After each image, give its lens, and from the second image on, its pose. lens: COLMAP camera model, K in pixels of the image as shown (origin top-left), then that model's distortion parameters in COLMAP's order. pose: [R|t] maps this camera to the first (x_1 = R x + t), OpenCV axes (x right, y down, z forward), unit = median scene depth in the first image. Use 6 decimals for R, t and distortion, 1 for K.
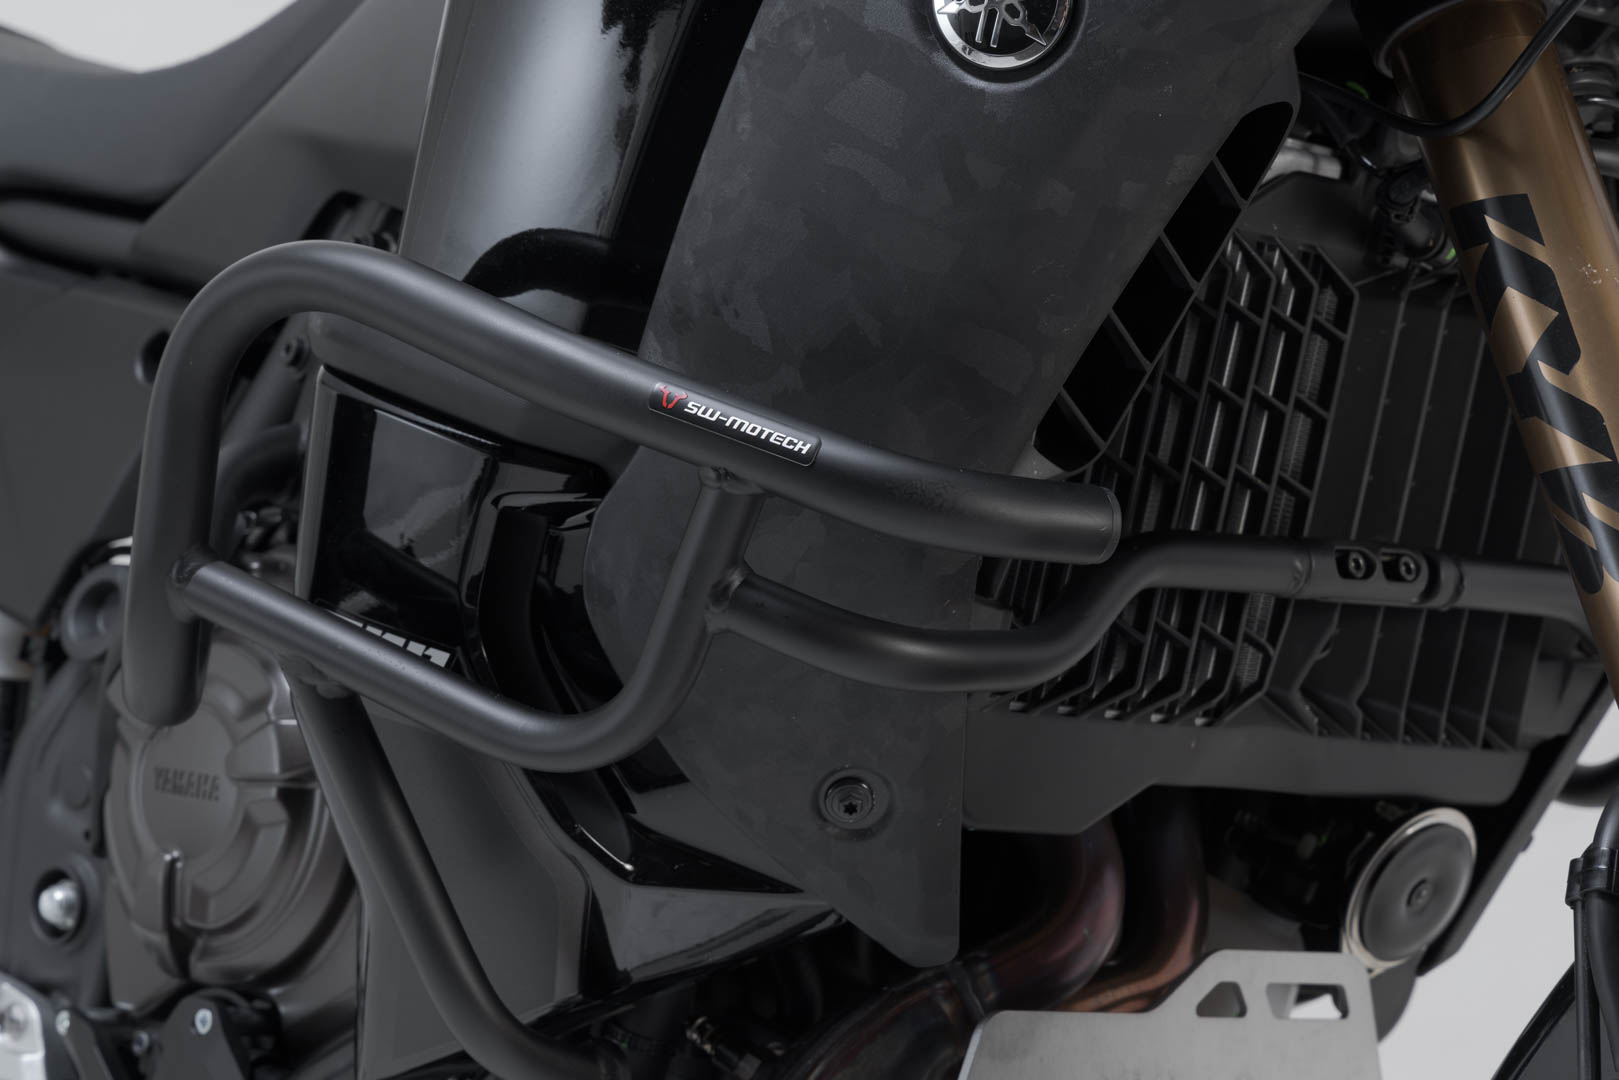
lens RADIAL K [[4553.2, 0, 766.1], [0, 4553.2, 491.8], [0, 0, 1]] dist [-0.043093, 0.265023]
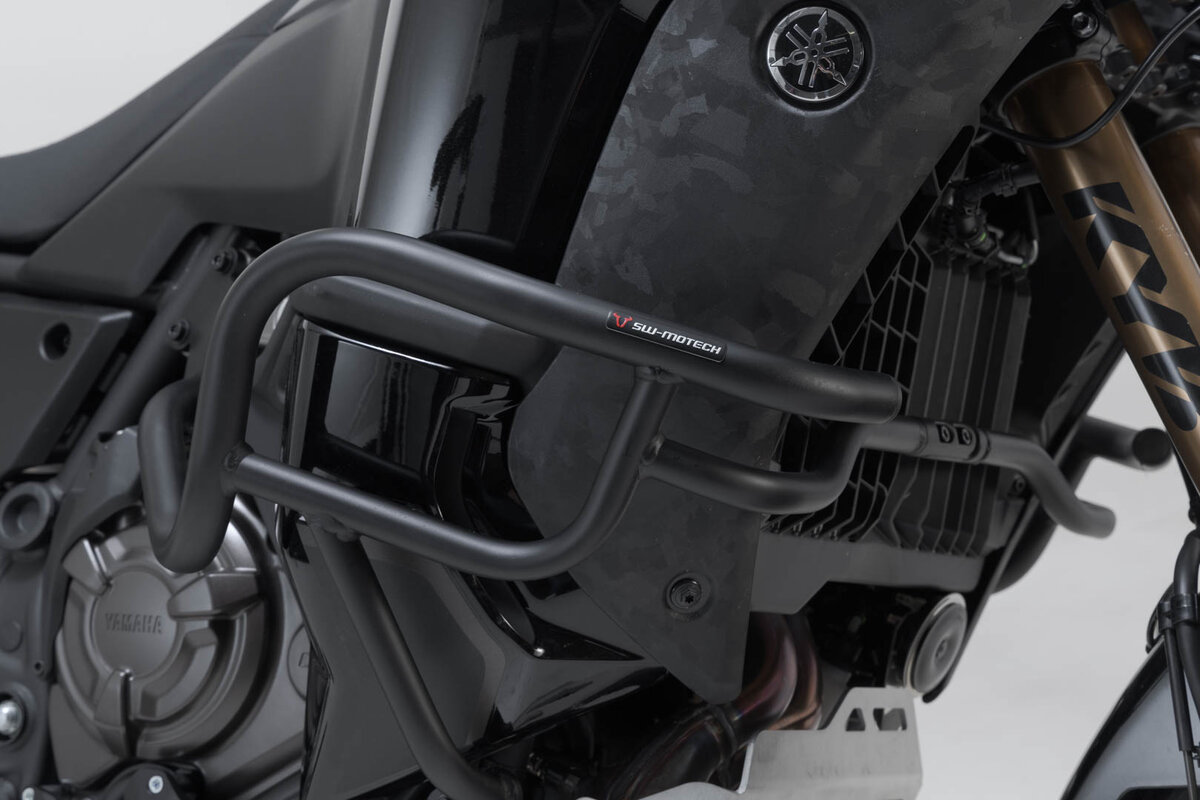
lens RADIAL K [[2706.5, 0, 600.0], [0, 2706.5, 400.0], [0, 0, 1]] dist [-0.013950, -0.176469]
pose [[0.964346, -0.031373, 0.262778, -0.242812], [0.041576, 0.998578, -0.033354, 0.032156], [-0.261358, 0.043090, 0.964280, 0.137430]]
